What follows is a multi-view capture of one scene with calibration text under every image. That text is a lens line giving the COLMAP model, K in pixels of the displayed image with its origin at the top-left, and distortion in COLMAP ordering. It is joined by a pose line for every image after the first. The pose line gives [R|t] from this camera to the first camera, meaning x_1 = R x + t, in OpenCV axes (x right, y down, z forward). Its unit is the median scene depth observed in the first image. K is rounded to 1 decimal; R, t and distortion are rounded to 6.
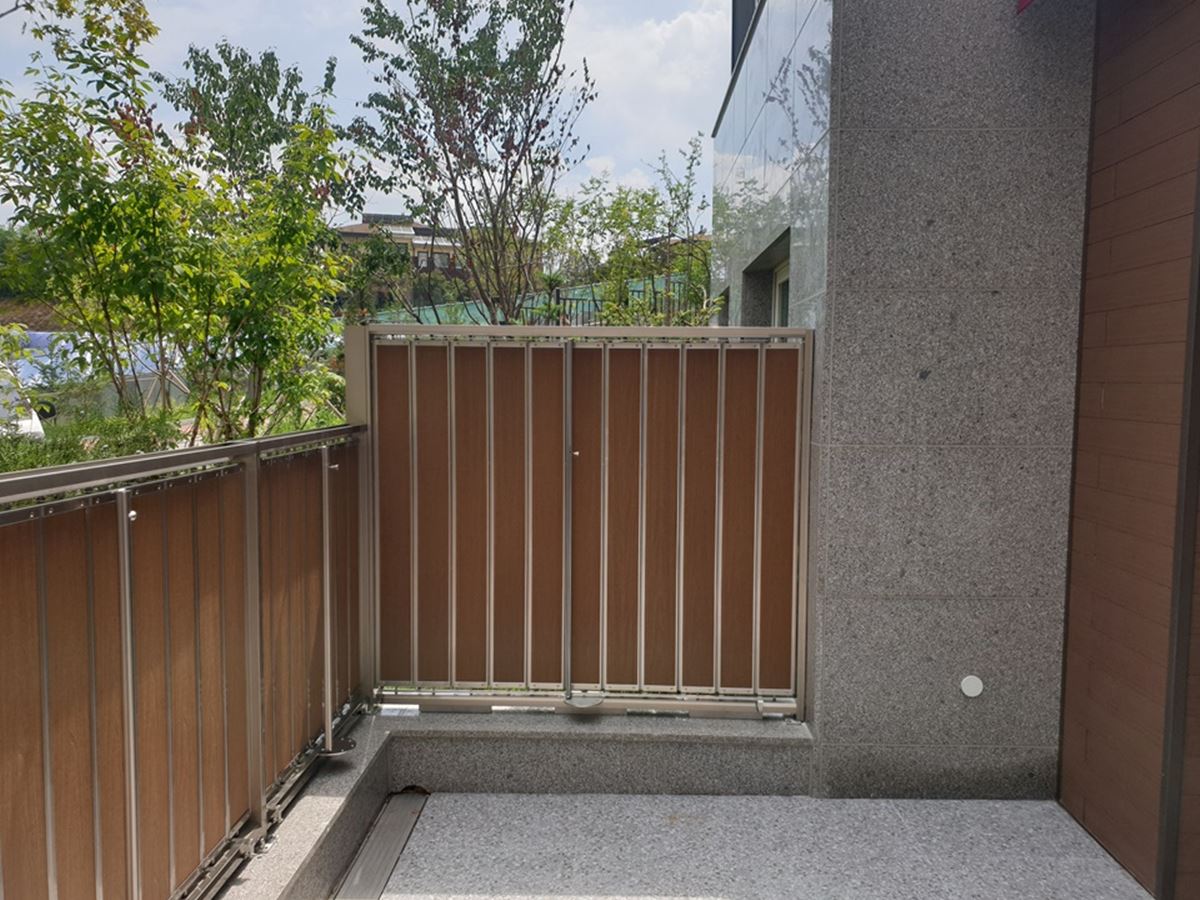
lens RADIAL K [[968.5, 0, 604.7], [0, 968.5, 459.8], [0, 0, 1]] dist [0.016728, -0.006220]
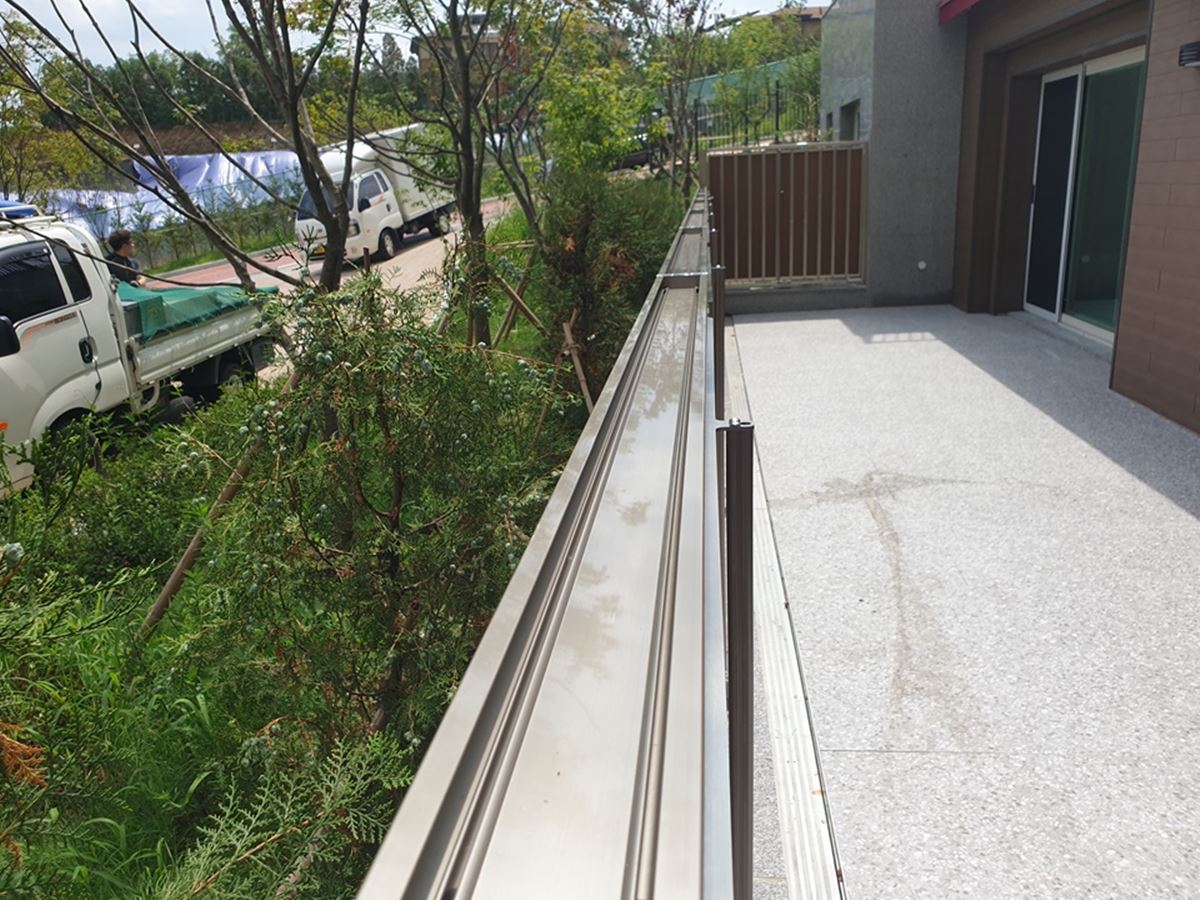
lens RADIAL K [[968.5, 0, 604.8], [0, 968.5, 454.6], [0, 0, 1]] dist [0.016728, -0.006220]
pose [[0.995484, -0.030557, -0.089872, -0.133173], [0.047546, 0.979957, 0.193450, 0.073704], [0.082160, -0.196849, 0.976985, -0.834938]]
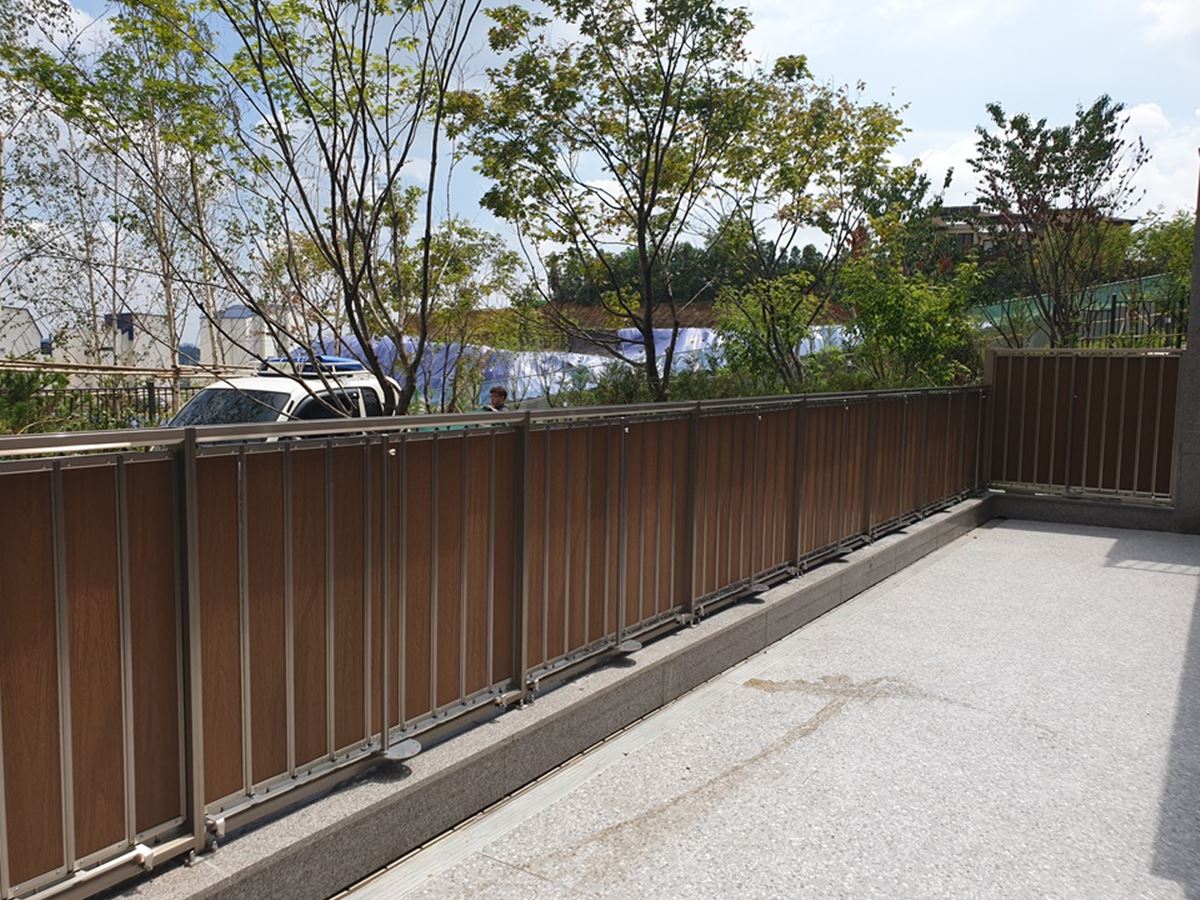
lens RADIAL K [[968.5, 0, 581.8], [0, 968.5, 443.6], [0, 0, 1]] dist [0.016728, -0.006220]
pose [[0.841166, 0.052341, -0.538238, 0.115242], [-0.055480, 0.998406, 0.010385, 0.072152], [0.537923, 0.021126, 0.842729, -0.831161]]
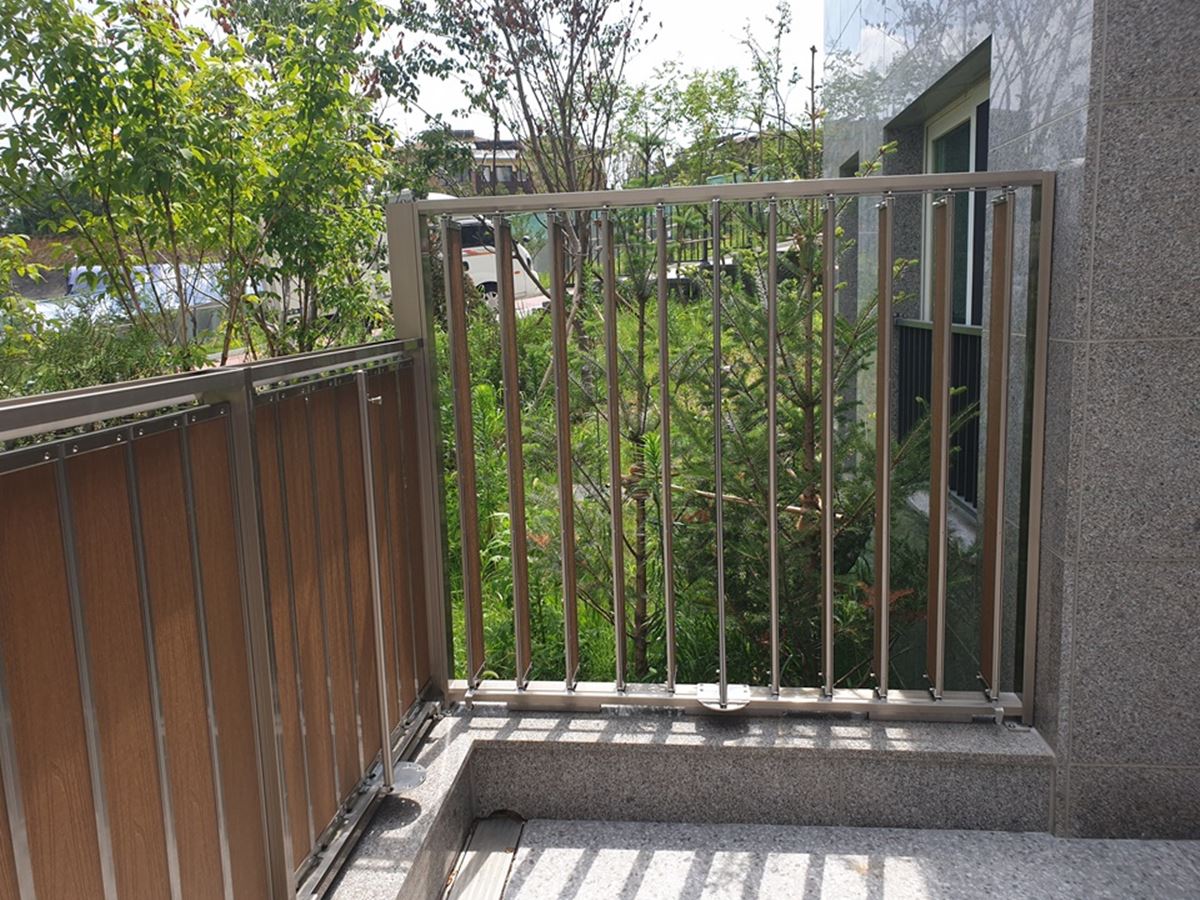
lens RADIAL K [[968.5, 0, 590.0], [0, 968.5, 449.3], [0, 0, 1]] dist [0.016728, -0.006220]
pose [[0.995520, -0.028694, -0.090089, -0.020393], [0.035860, 0.996232, 0.078965, -0.002088], [0.087484, -0.081842, 0.992798, 0.104287]]
